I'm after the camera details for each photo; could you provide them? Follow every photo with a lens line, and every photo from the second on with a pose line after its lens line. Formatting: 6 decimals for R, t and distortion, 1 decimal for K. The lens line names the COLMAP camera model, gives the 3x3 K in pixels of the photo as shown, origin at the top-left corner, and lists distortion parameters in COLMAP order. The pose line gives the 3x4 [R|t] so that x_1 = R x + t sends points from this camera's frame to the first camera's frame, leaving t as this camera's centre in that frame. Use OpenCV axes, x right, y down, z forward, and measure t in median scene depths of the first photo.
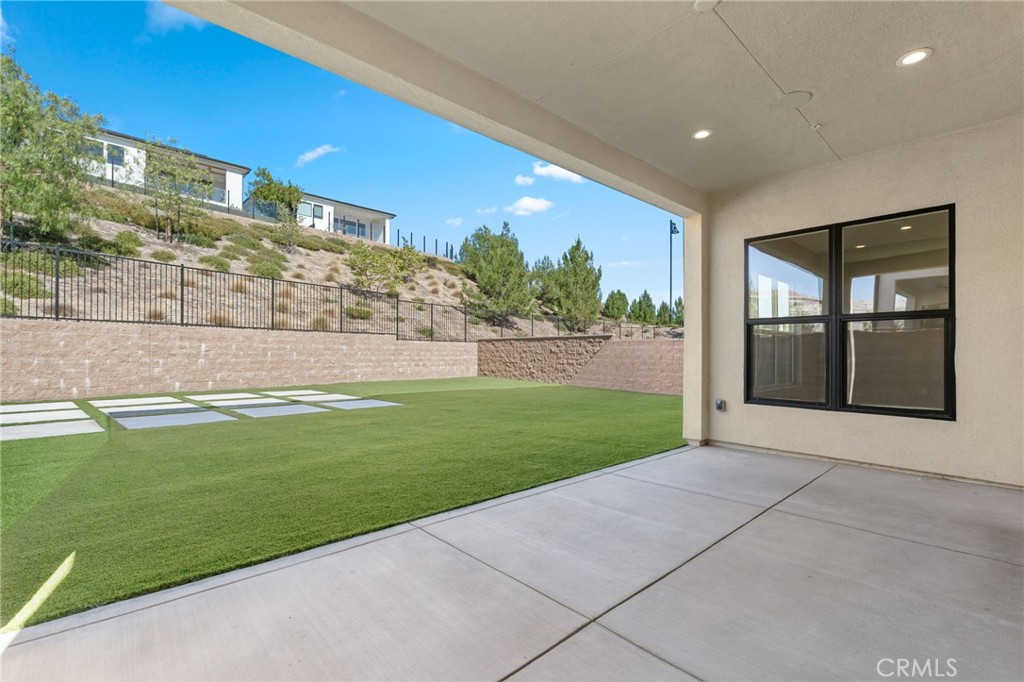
lens RADIAL K [[458.9, 0, 502.1], [0, 458.9, 357.1], [0, 0, 1]] dist [0.003470, -0.000928]
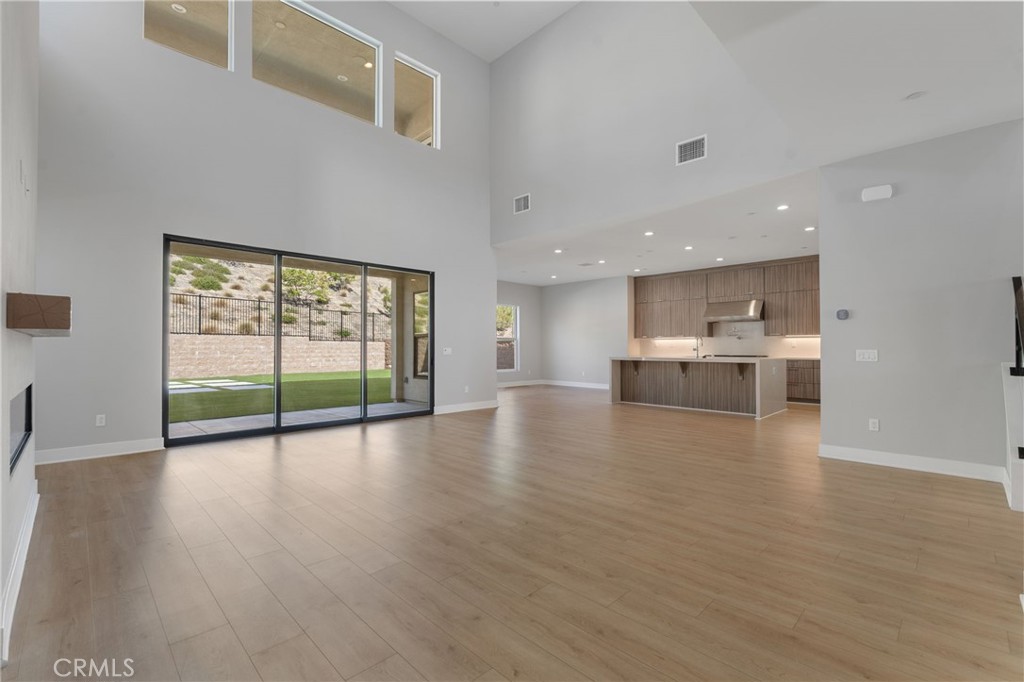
lens RADIAL K [[458.9, 0, 509.5], [0, 458.9, 344.0], [0, 0, 1]] dist [0.003470, -0.000928]
pose [[0.998541, -0.005519, 0.053714, 0.252603], [0.006469, 0.999825, -0.017526, -0.002469], [-0.053607, 0.017848, 0.998403, -0.291950]]
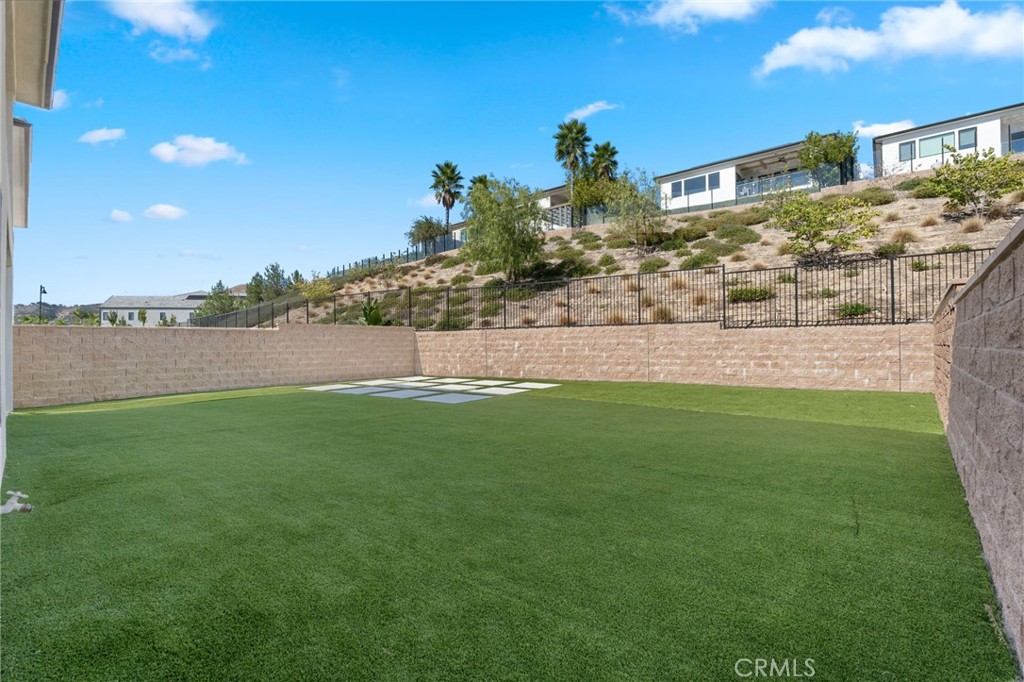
lens RADIAL K [[458.9, 0, 523.0], [0, 458.9, 340.1], [0, 0, 1]] dist [0.003470, -0.000928]
pose [[0.127354, -0.019758, -0.991661, 0.443989], [0.000790, 0.999803, -0.019819, -0.005565], [0.991857, 0.001741, 0.127344, 0.594941]]
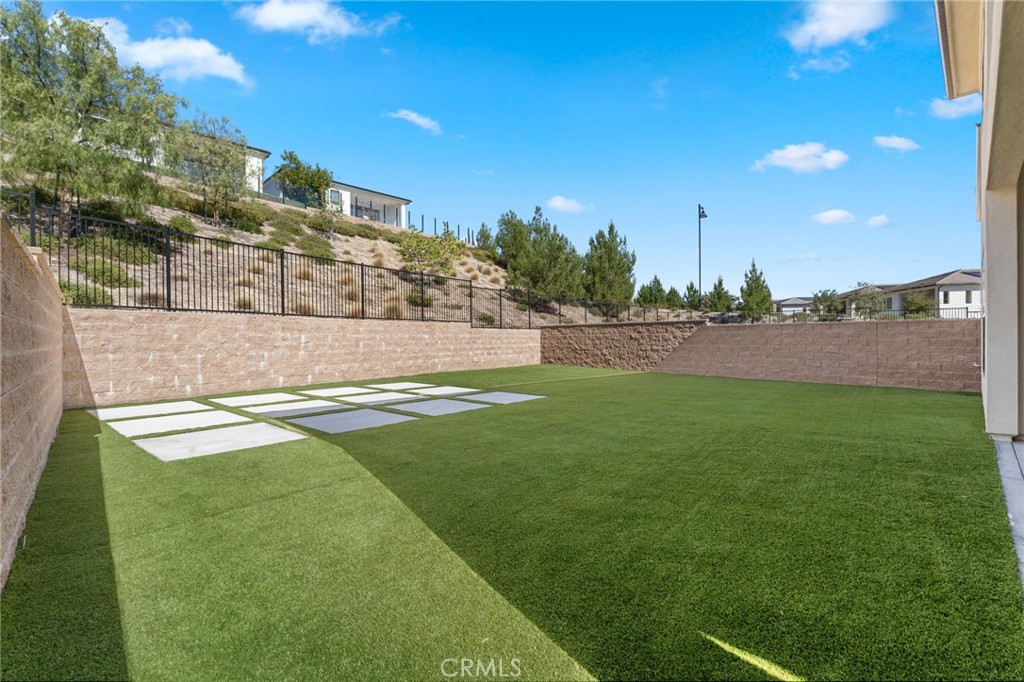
lens RADIAL K [[458.9, 0, 505.8], [0, 458.9, 337.9], [0, 0, 1]] dist [0.003470, -0.000928]
pose [[0.999256, -0.013292, 0.036194, -0.191586], [0.013711, 0.999841, -0.011367, -0.004374], [-0.036037, 0.011854, 0.999280, 0.040416]]
